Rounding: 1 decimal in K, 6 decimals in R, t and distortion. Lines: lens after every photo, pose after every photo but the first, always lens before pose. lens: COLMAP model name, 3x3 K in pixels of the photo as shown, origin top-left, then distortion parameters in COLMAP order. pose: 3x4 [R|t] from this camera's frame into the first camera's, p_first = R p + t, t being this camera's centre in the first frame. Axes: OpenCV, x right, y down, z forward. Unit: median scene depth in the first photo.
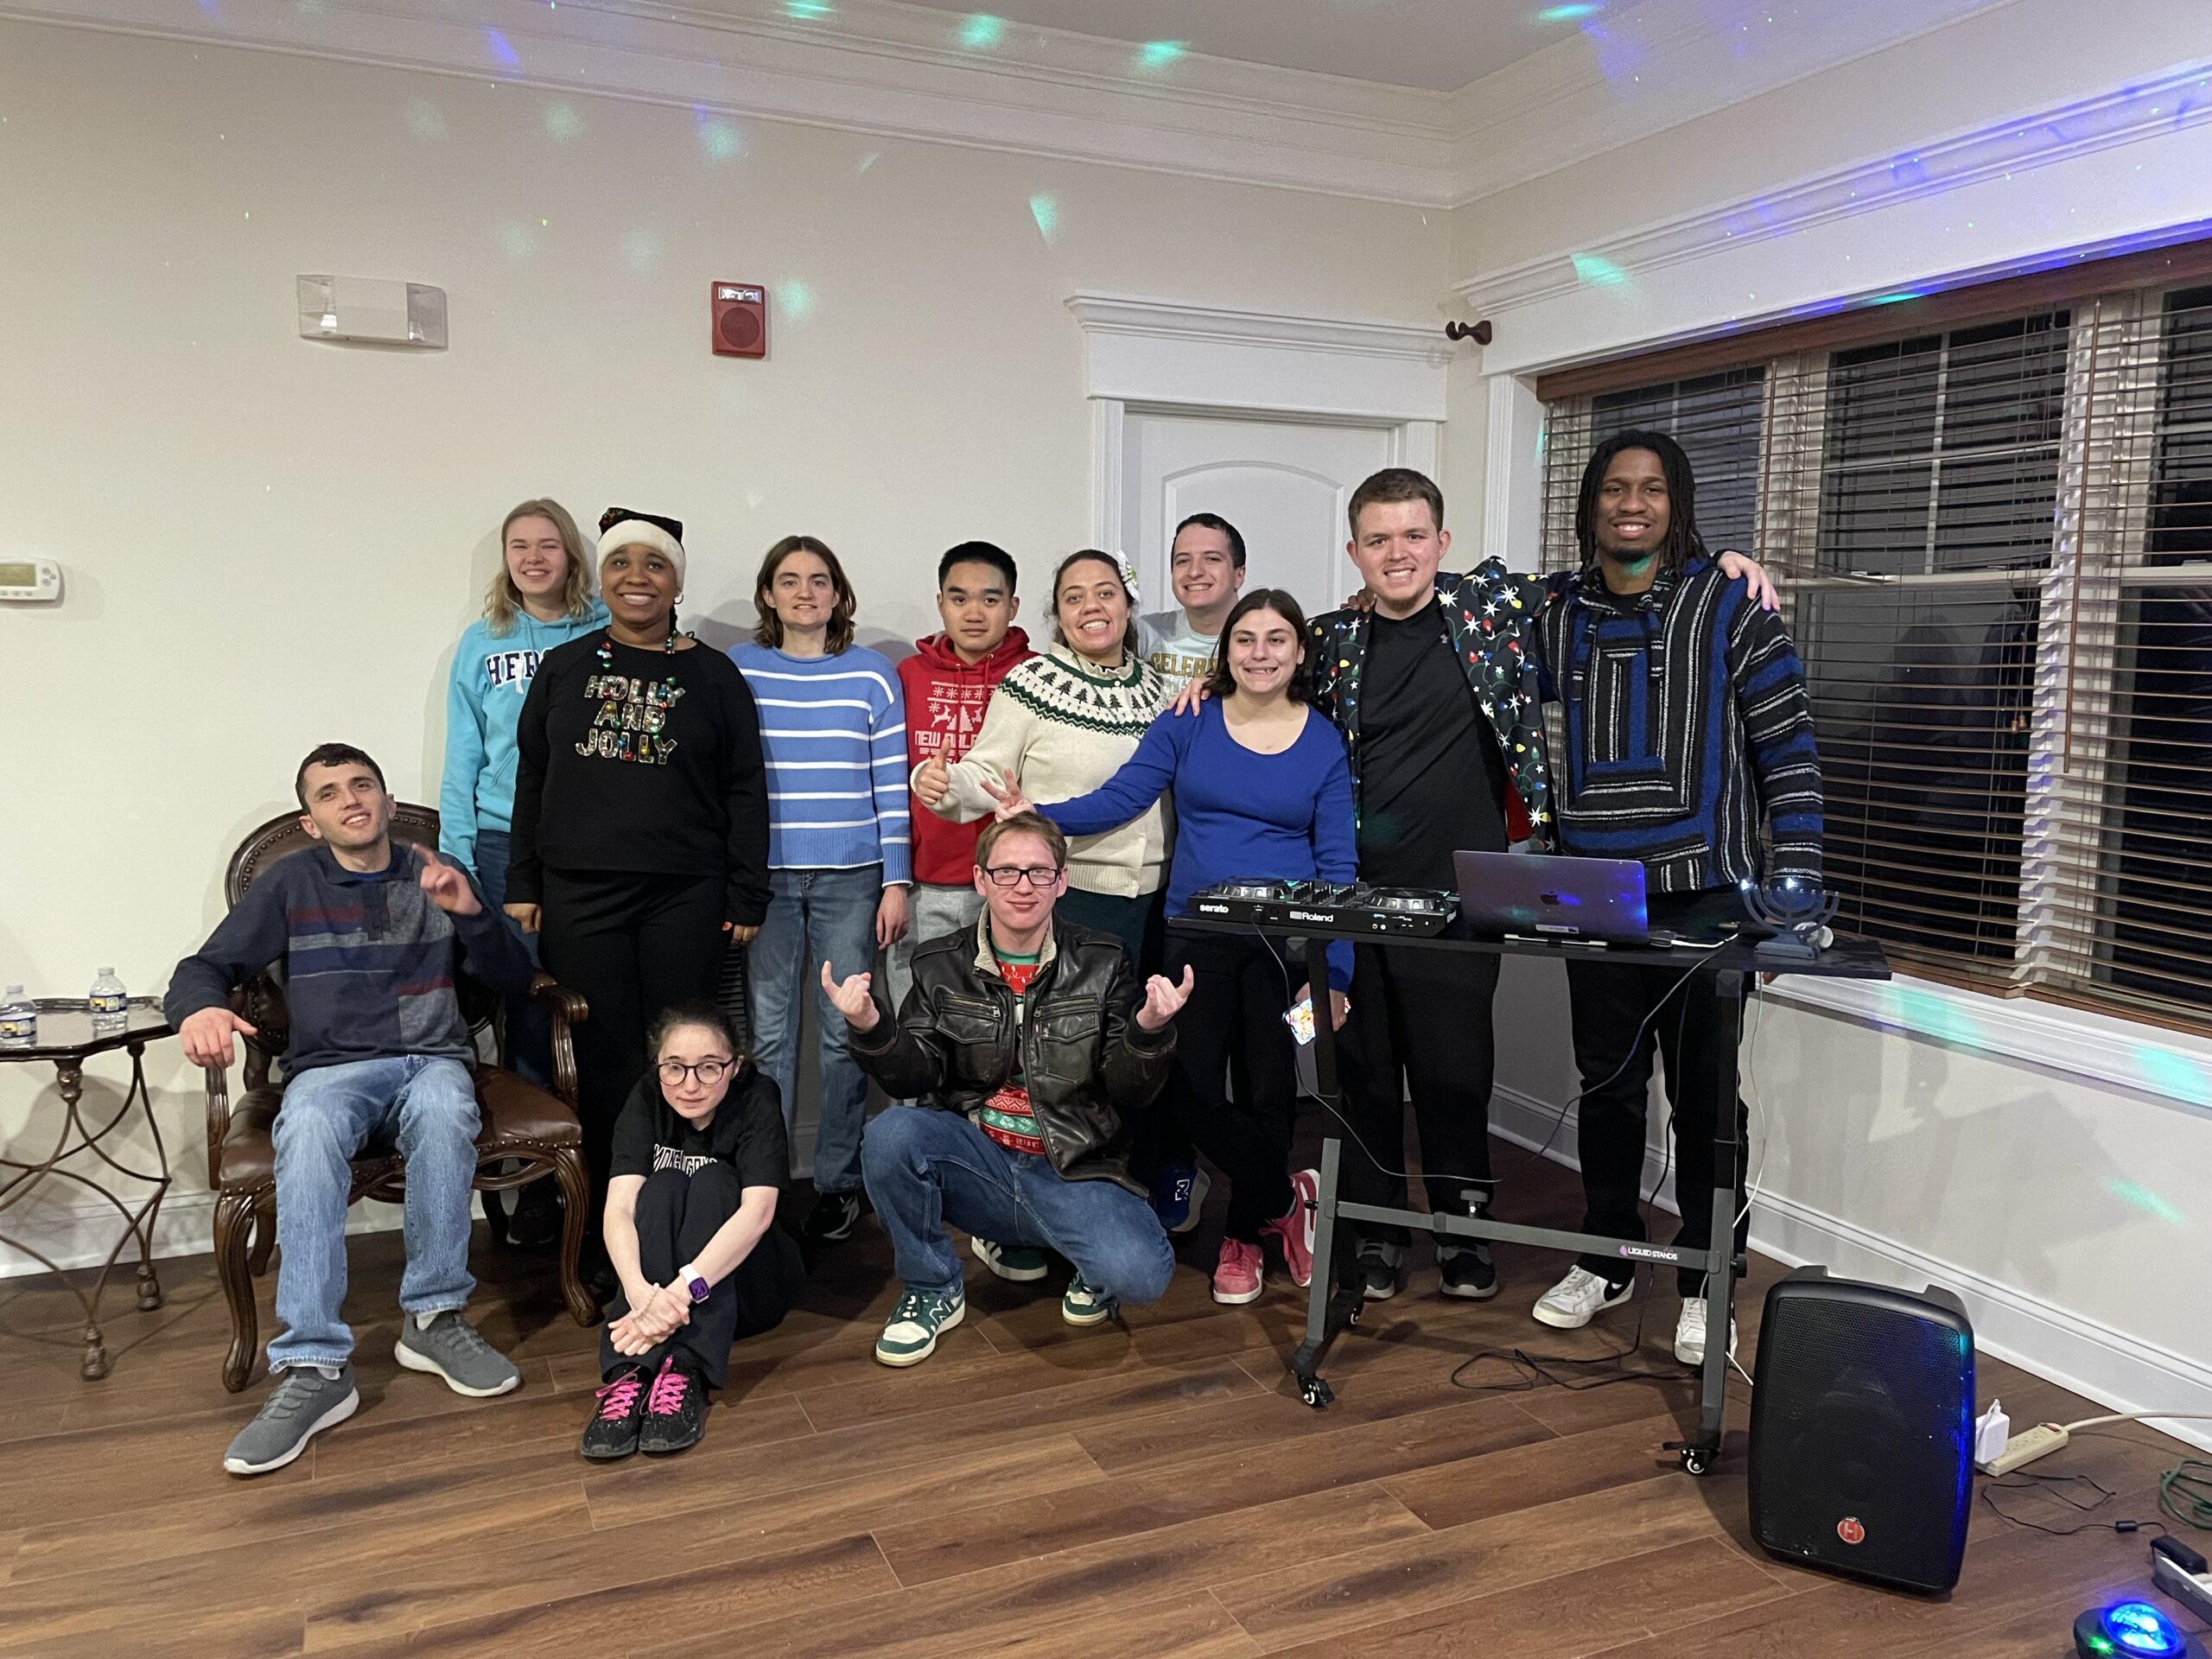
lens RADIAL K [[1683.6, 0, 1088.5], [0, 1683.6, 816.0], [0, 0, 1]] dist [0.076919, -0.072022]
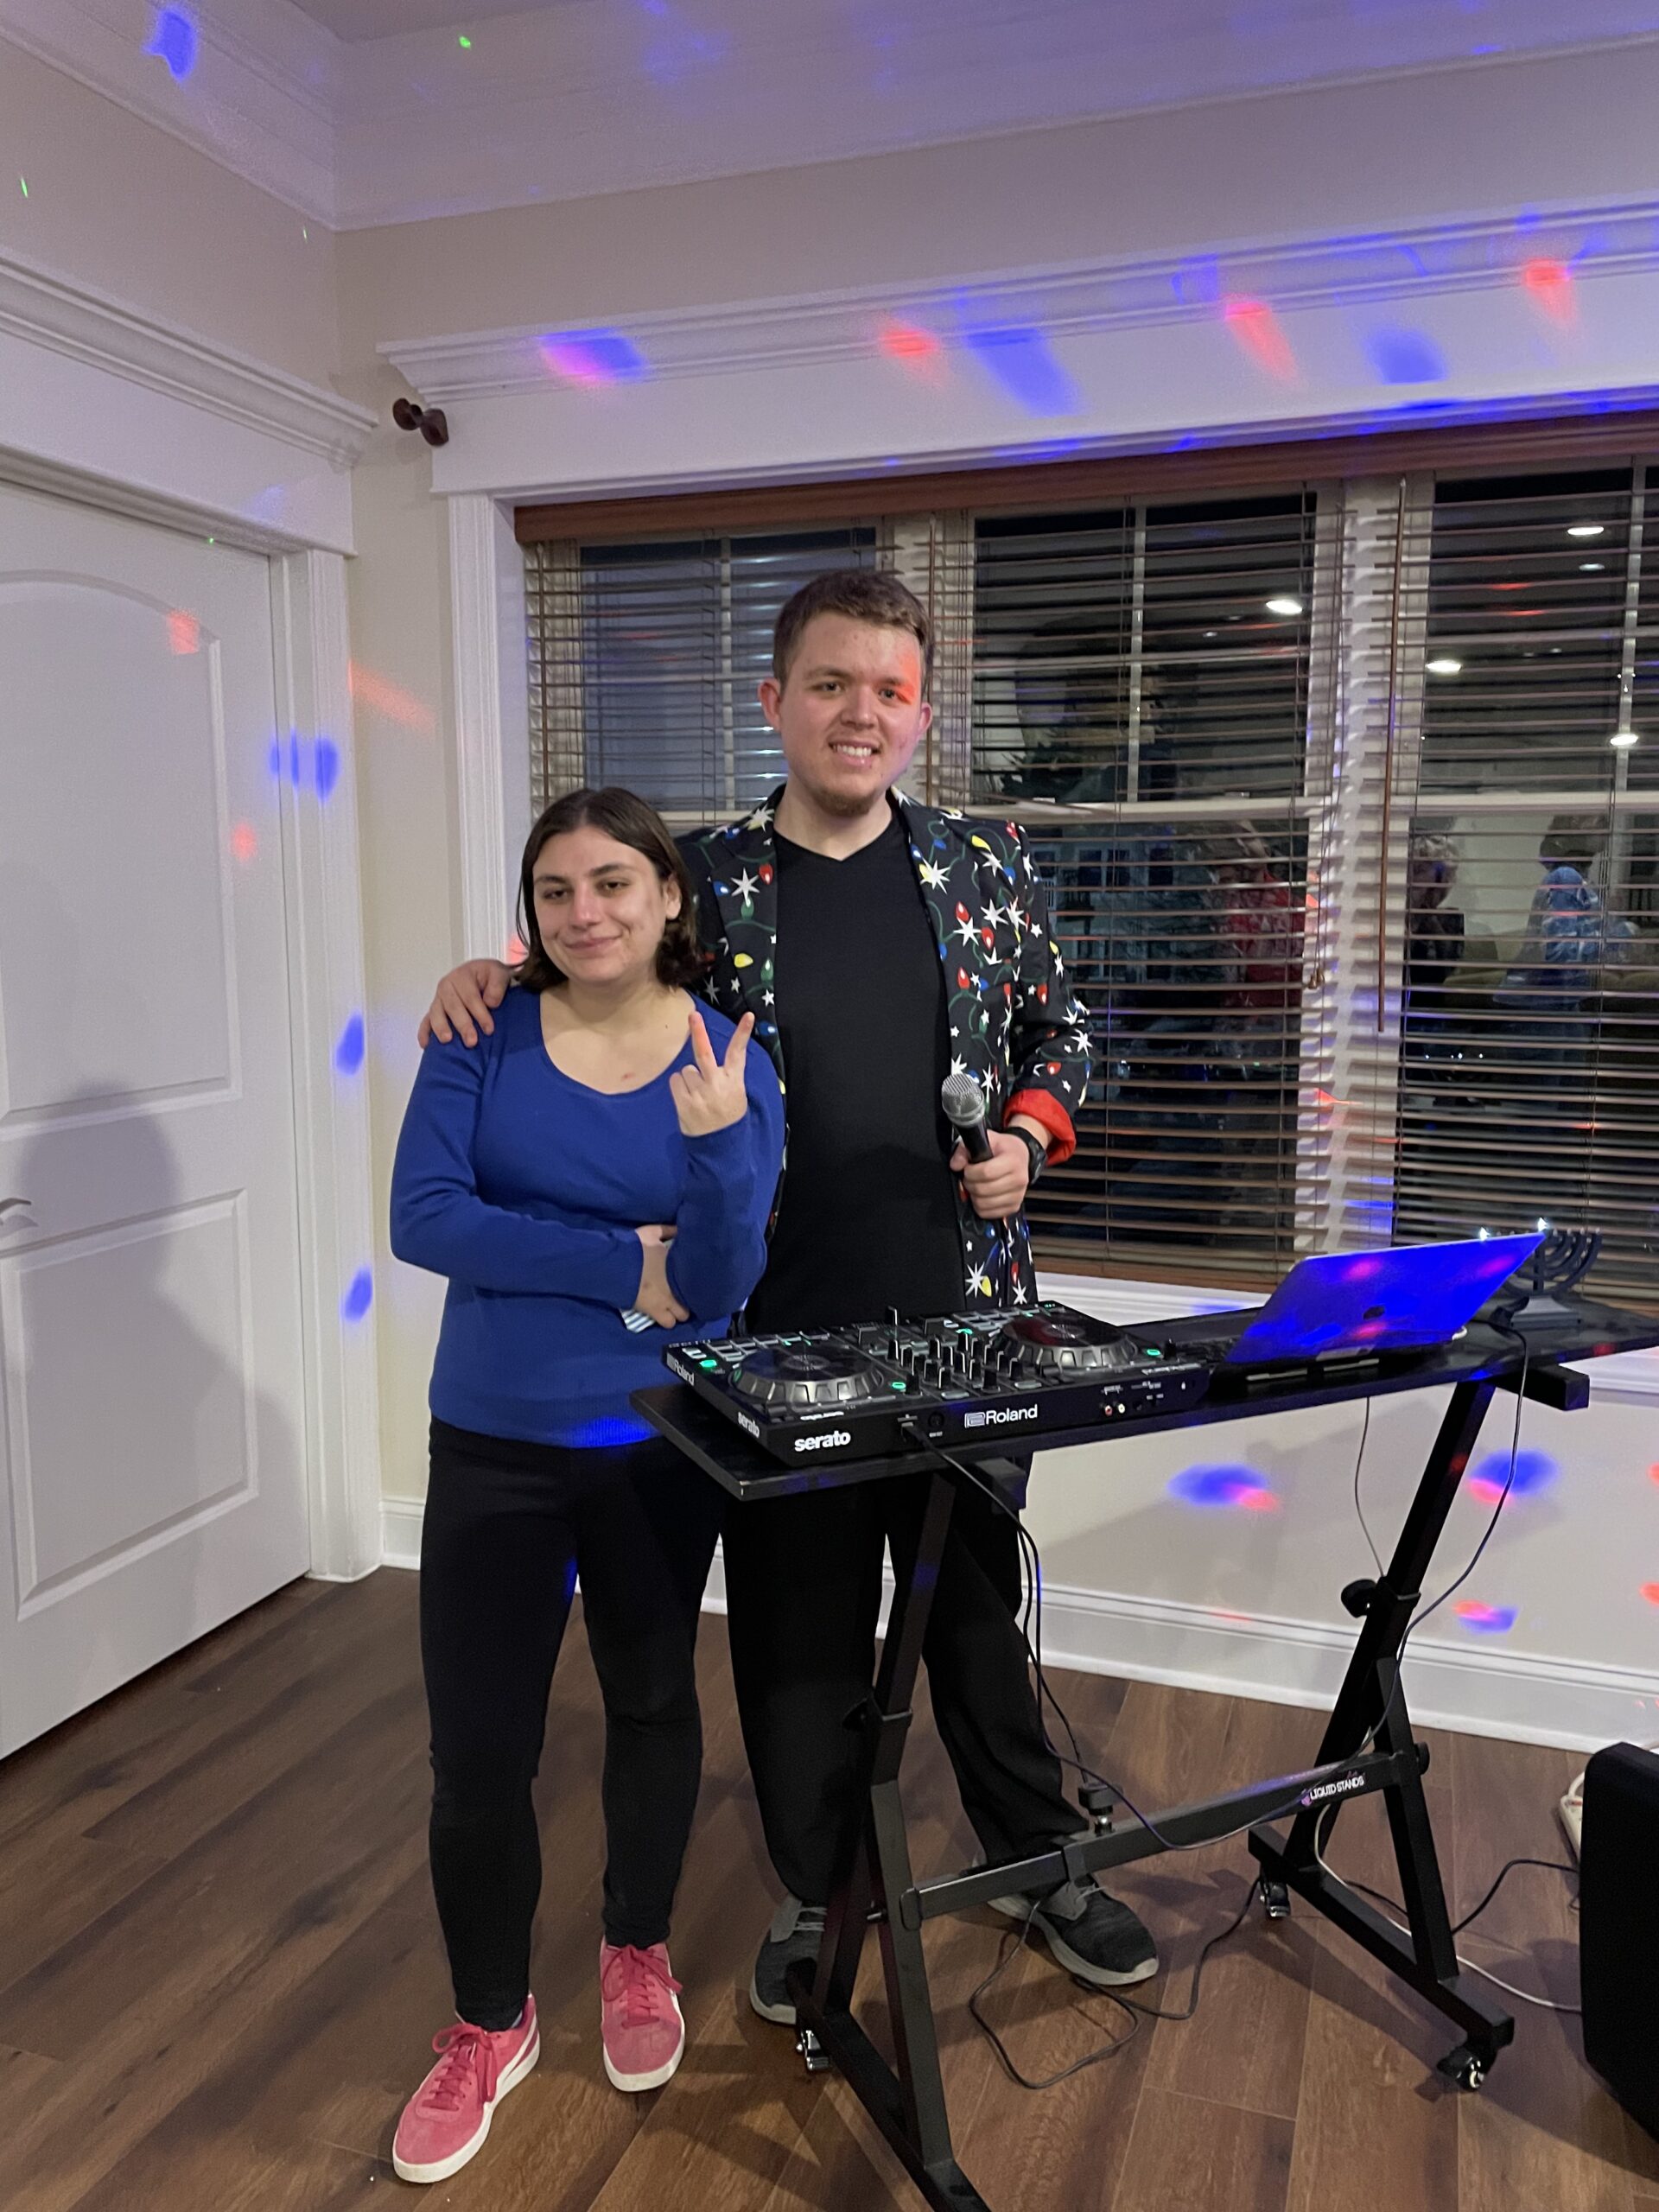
lens RADIAL K [[1683.6, 0, 759.6], [0, 1683.6, 1091.5], [0, 0, 1]] dist [0.076919, -0.072022]
pose [[0.682318, -0.103011, 0.723762, -0.260096], [0.088065, 0.994395, 0.058506, -0.070262], [-0.725732, 0.023818, 0.687565, 0.609593]]
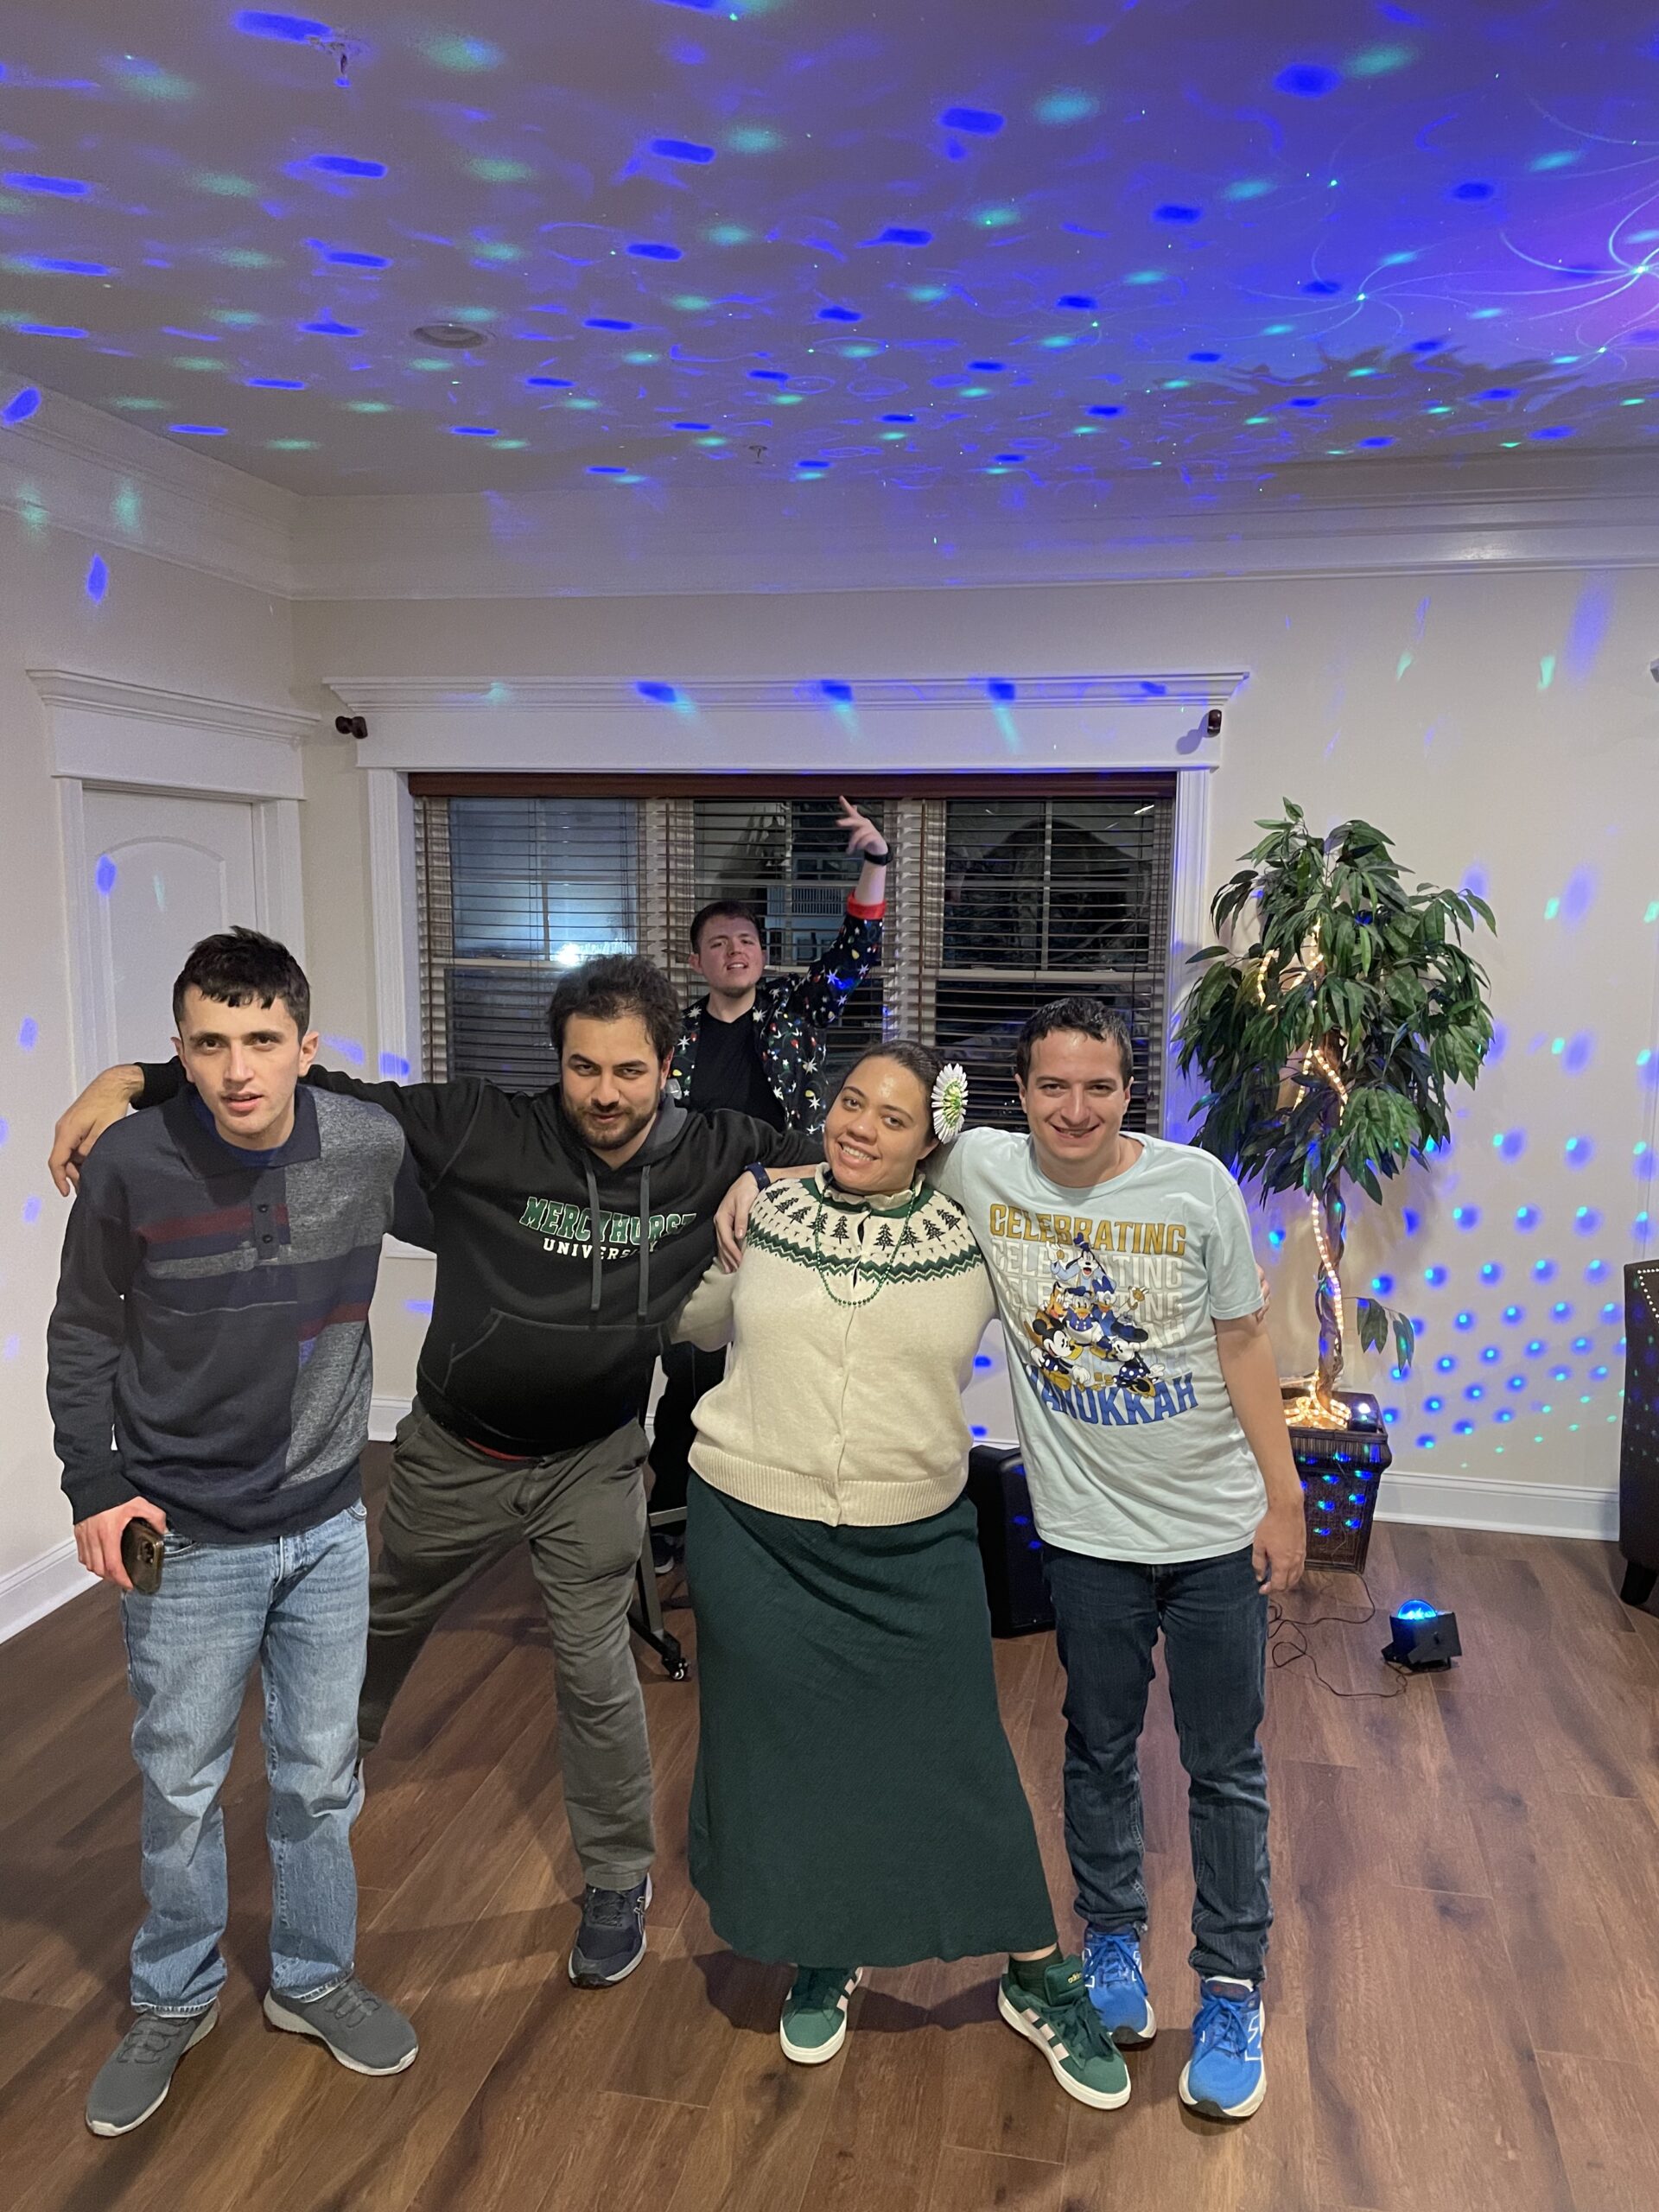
lens RADIAL K [[1683.6, 0, 858.8], [0, 1683.6, 1128.2], [0, 0, 1]] dist [0.076919, -0.072022]
pose [[0.566003, -0.123732, 0.815065, -0.677529], [0.083394, 0.992195, 0.092711, -0.141089], [-0.820174, 0.015497, 0.571904, 0.164664]]
